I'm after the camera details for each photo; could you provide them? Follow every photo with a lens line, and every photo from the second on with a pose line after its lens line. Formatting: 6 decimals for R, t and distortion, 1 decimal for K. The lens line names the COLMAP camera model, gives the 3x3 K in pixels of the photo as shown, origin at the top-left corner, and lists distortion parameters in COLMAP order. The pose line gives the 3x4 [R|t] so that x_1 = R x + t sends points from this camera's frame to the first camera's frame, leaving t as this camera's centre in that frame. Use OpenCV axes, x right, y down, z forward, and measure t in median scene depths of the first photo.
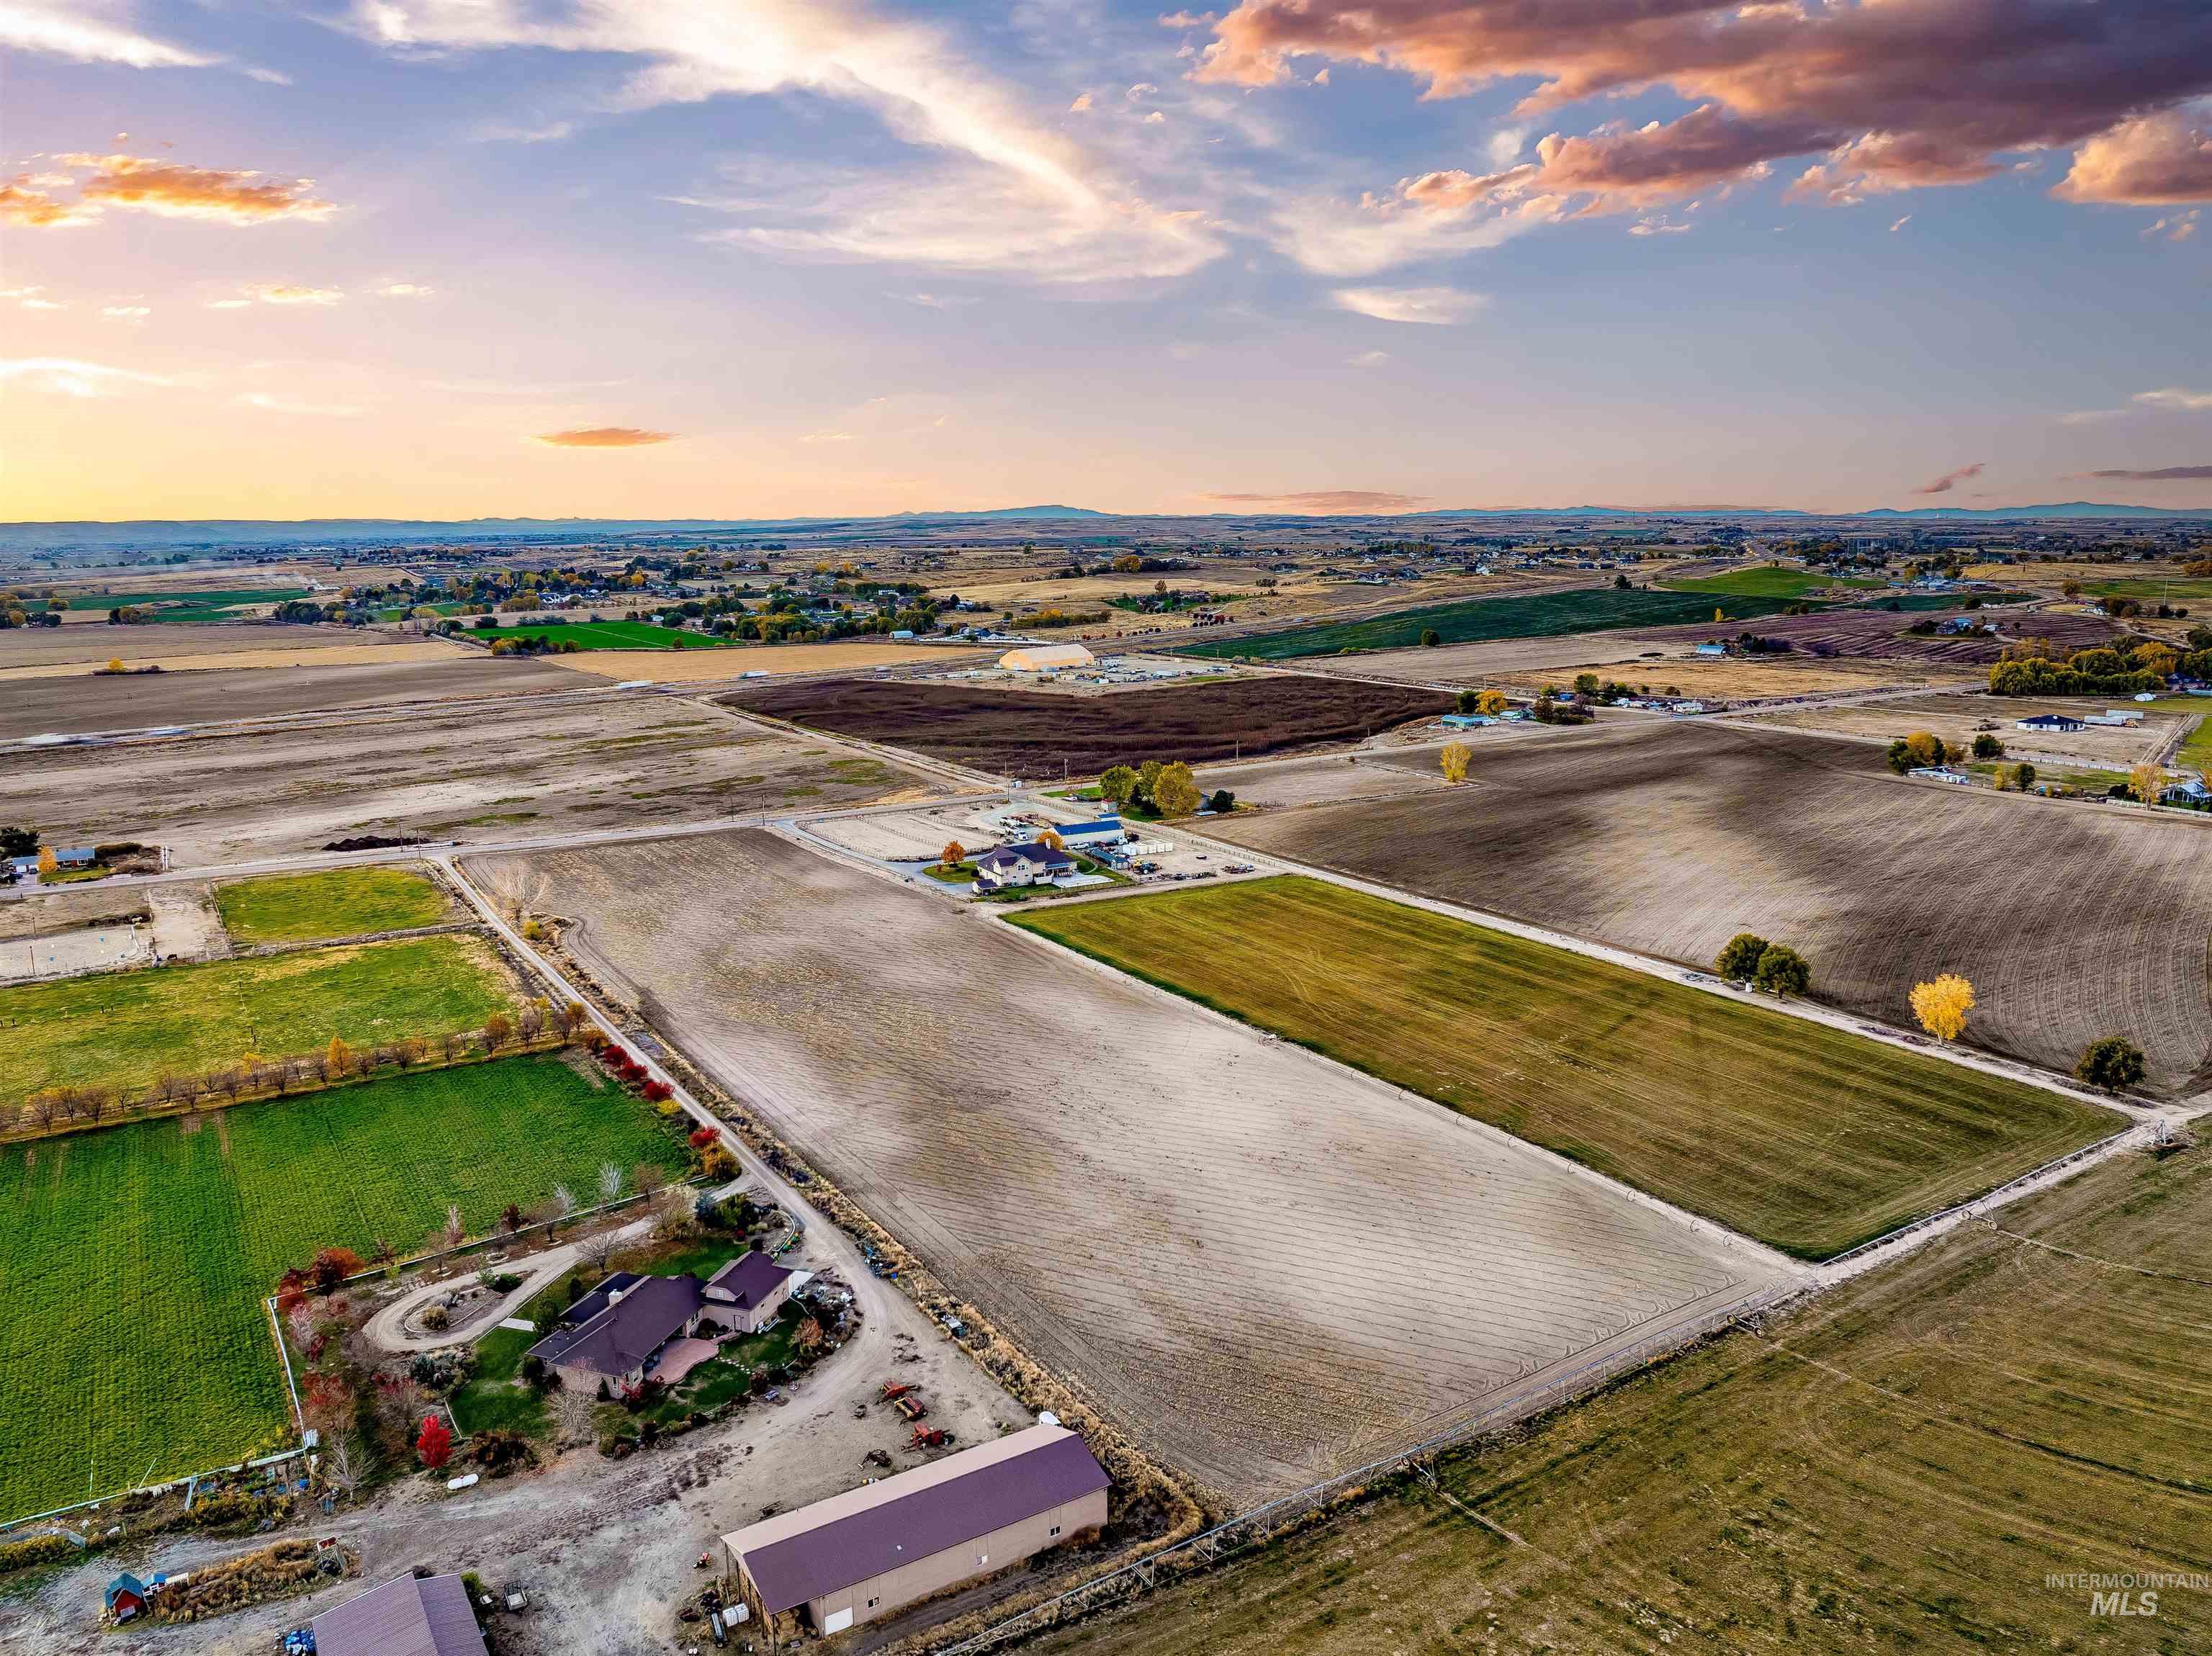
lens RADIAL K [[1577.7, 0, 1106.0], [0, 1577.7, 828.0], [0, 0, 1]] dist [-0.031908, -0.003184]
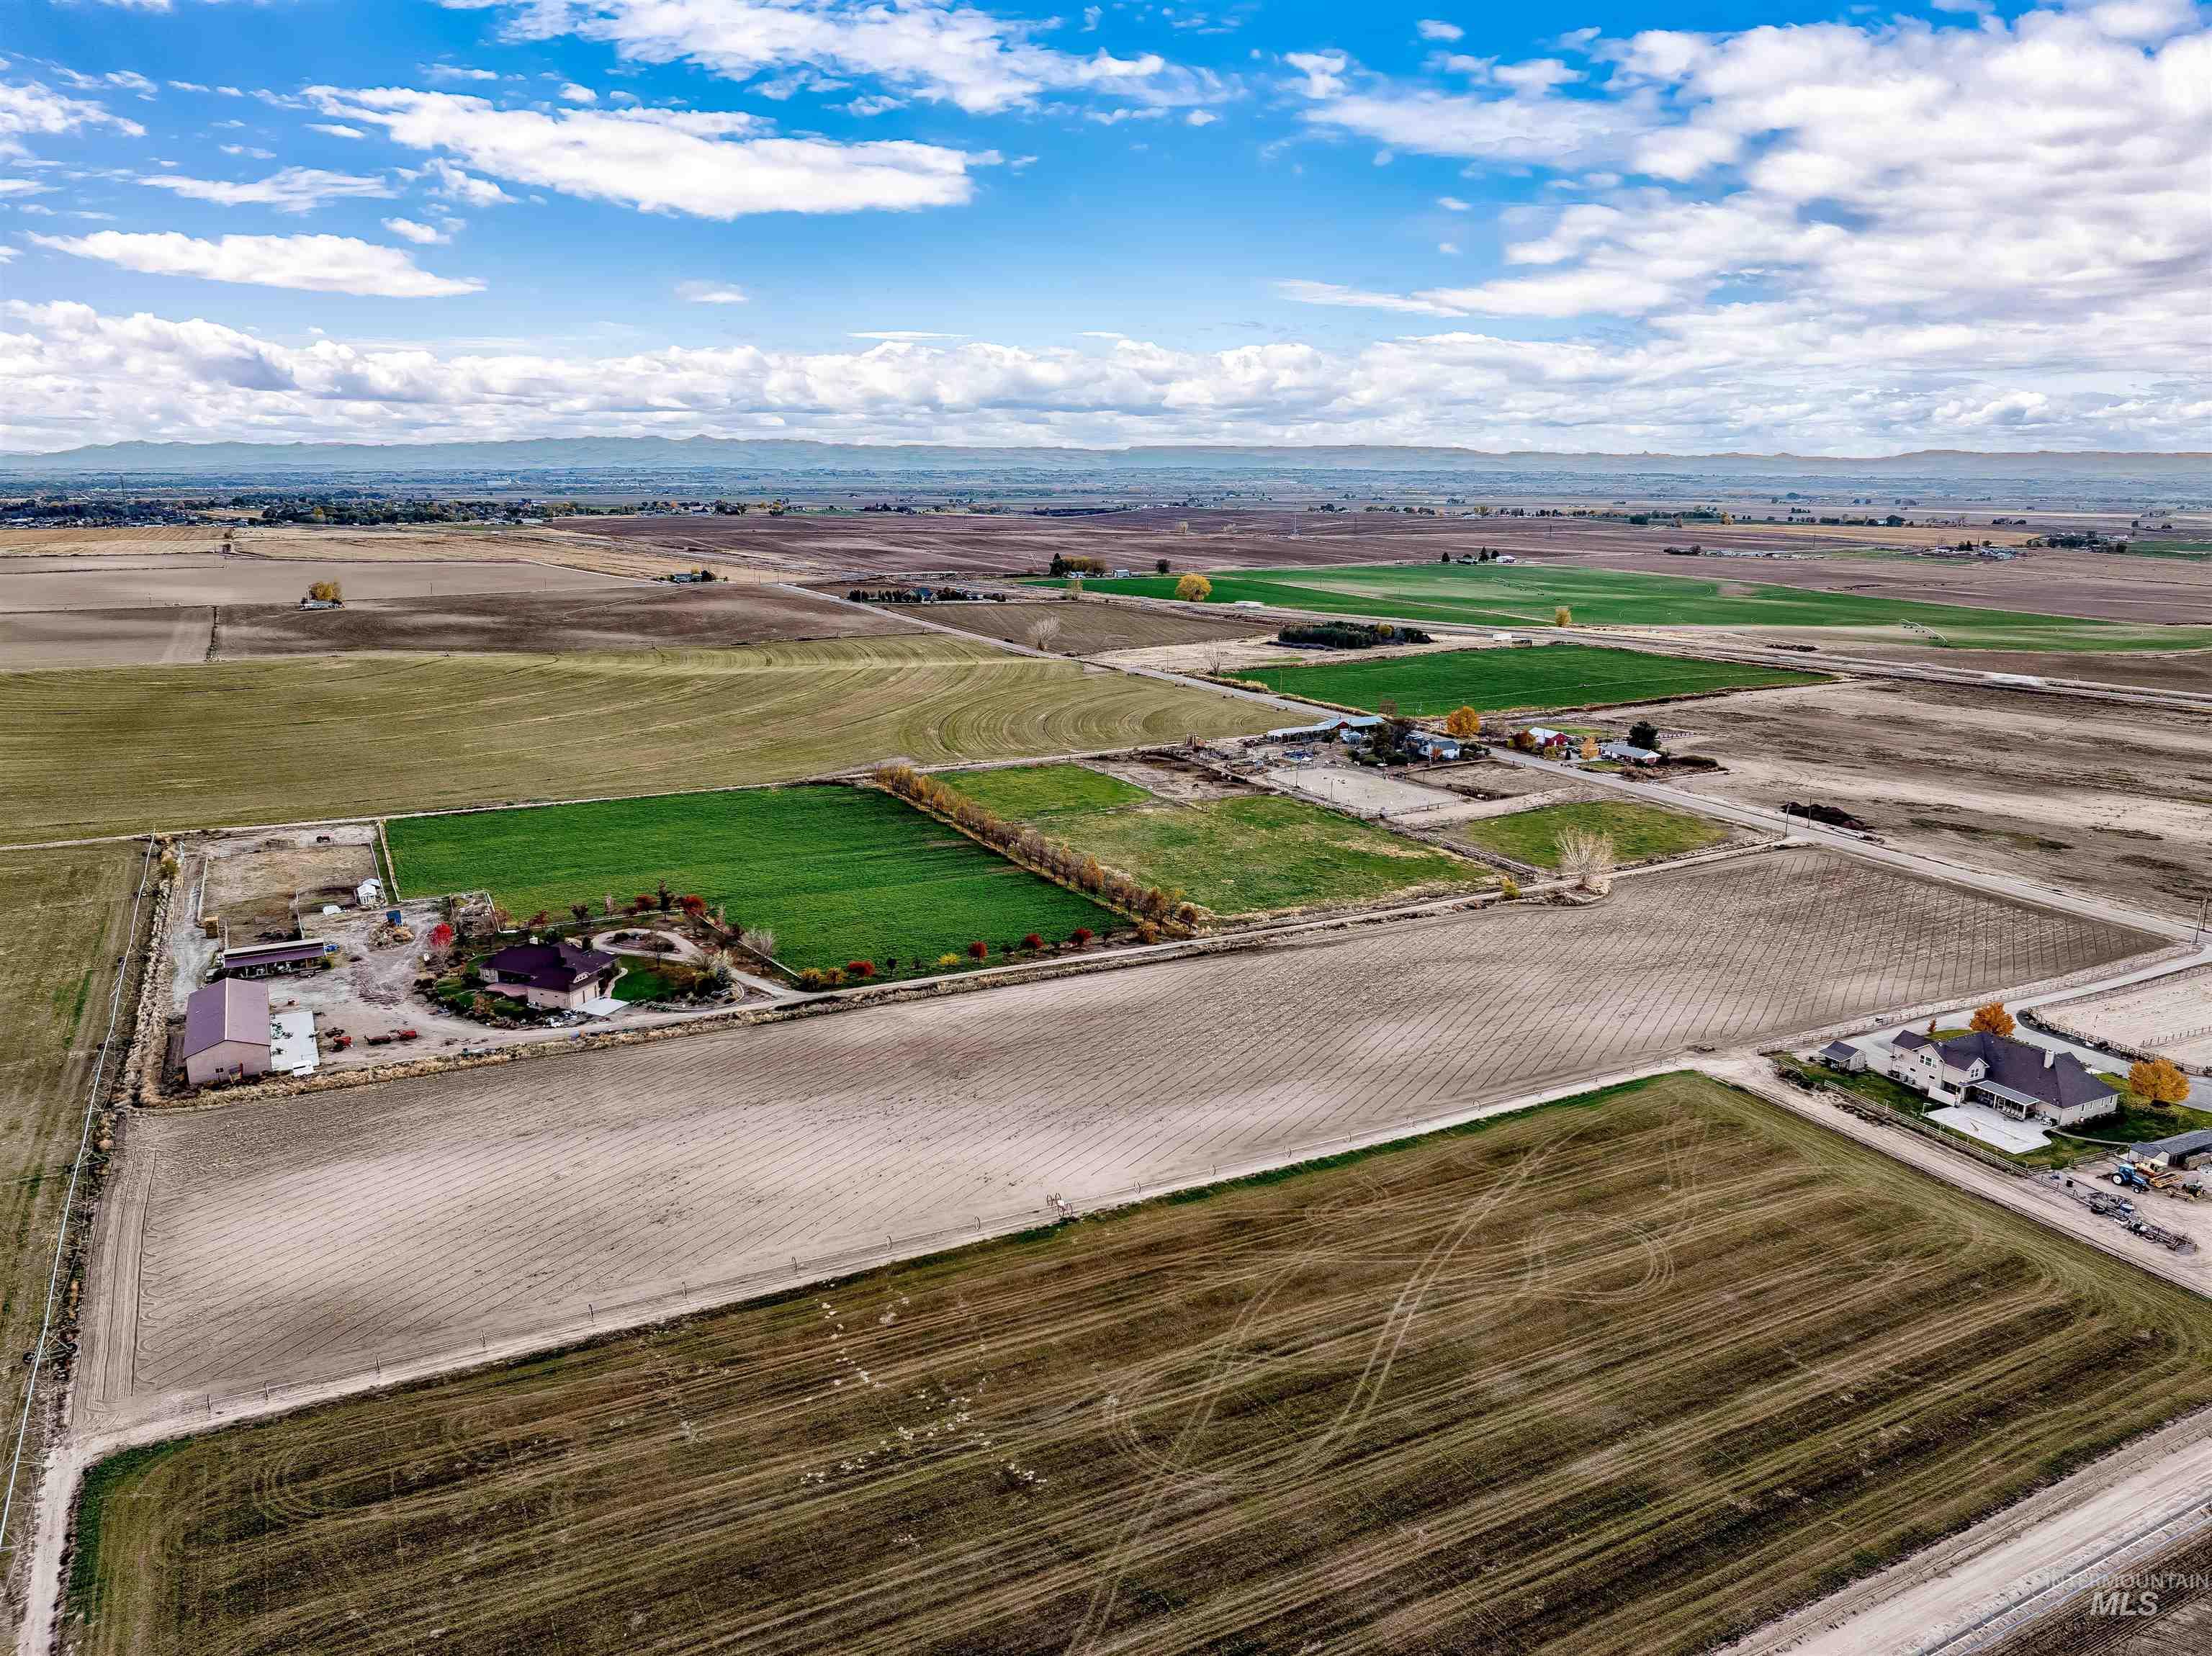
lens RADIAL K [[1563.5, 0, 1104.4], [0, 1563.5, 745.3], [0, 0, 1]] dist [-0.034656, -0.001124]
pose [[-0.066055, 0.184597, -0.980592, 0.651359], [-0.196832, 0.961017, 0.194172, -0.178521], [0.978209, 0.205838, -0.027145, 0.855239]]
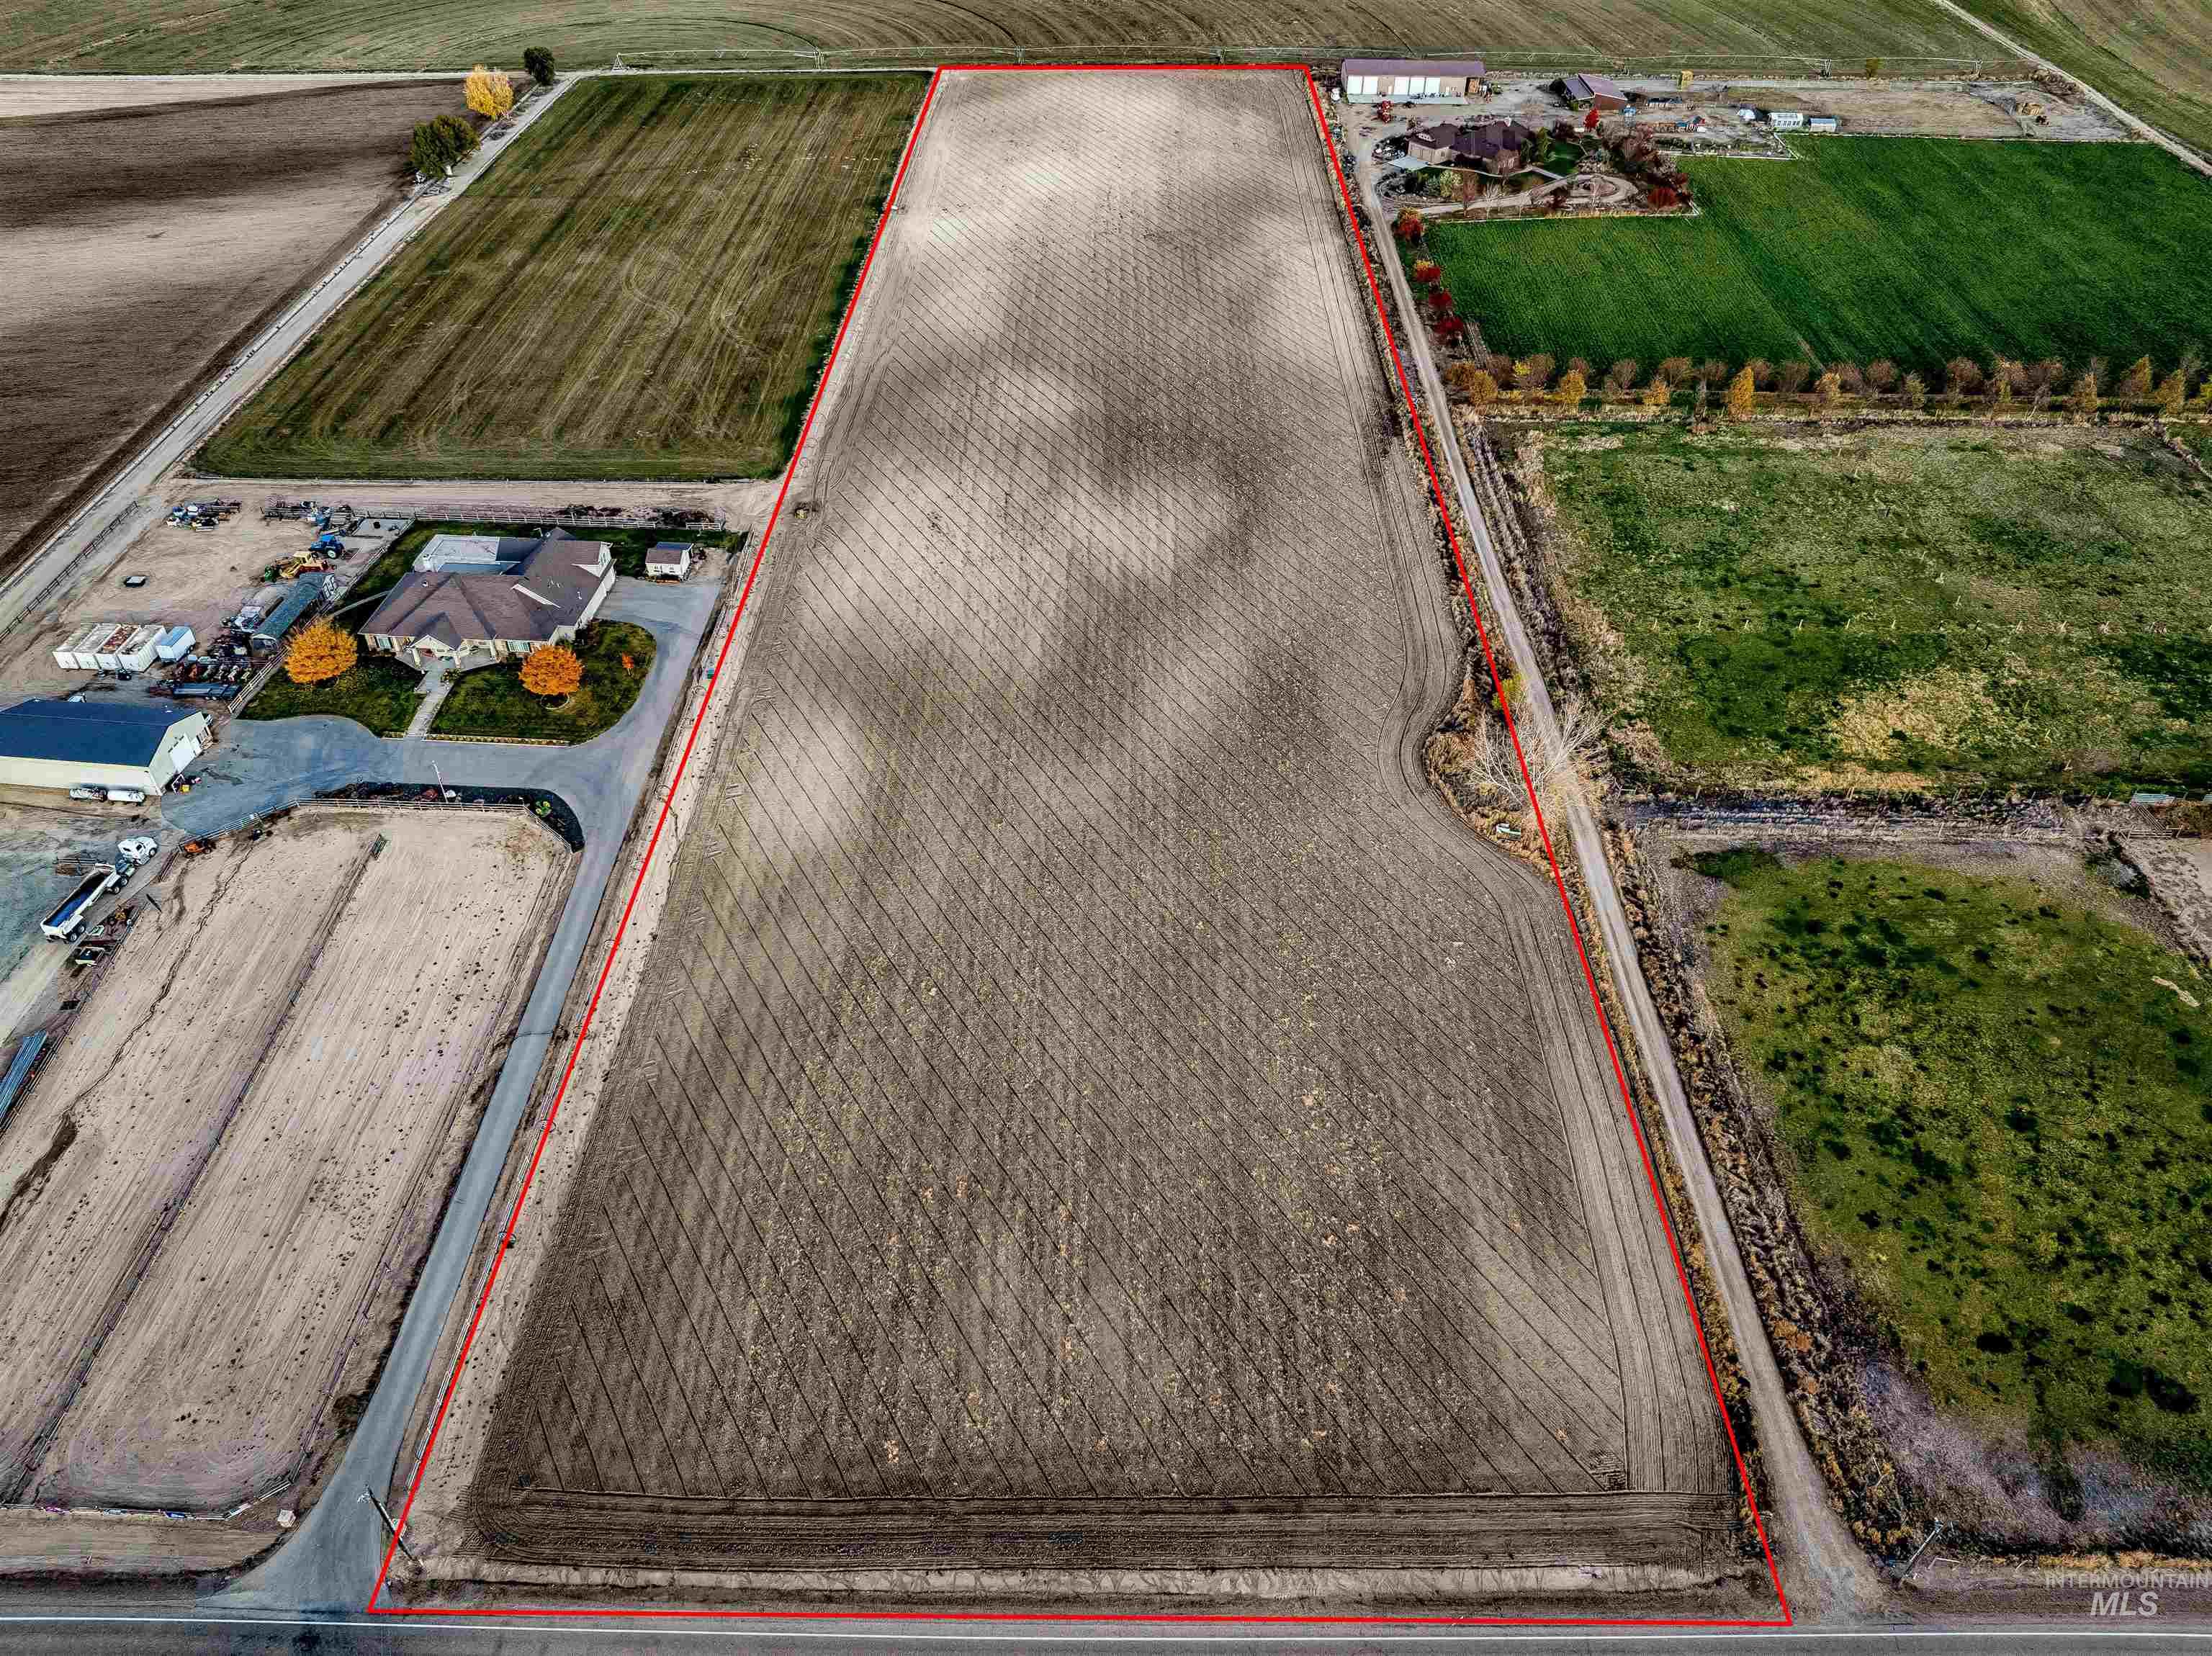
lens RADIAL K [[1557.8, 0, 1112.5], [0, 1557.8, 825.5], [0, 0, 1]] dist [-0.039482, 0.002968]
pose [[-0.839030, -0.347602, 0.418571, -0.539541], [0.107252, 0.648551, 0.753577, -0.333727], [-0.533409, 0.677166, -0.506873, 1.514152]]
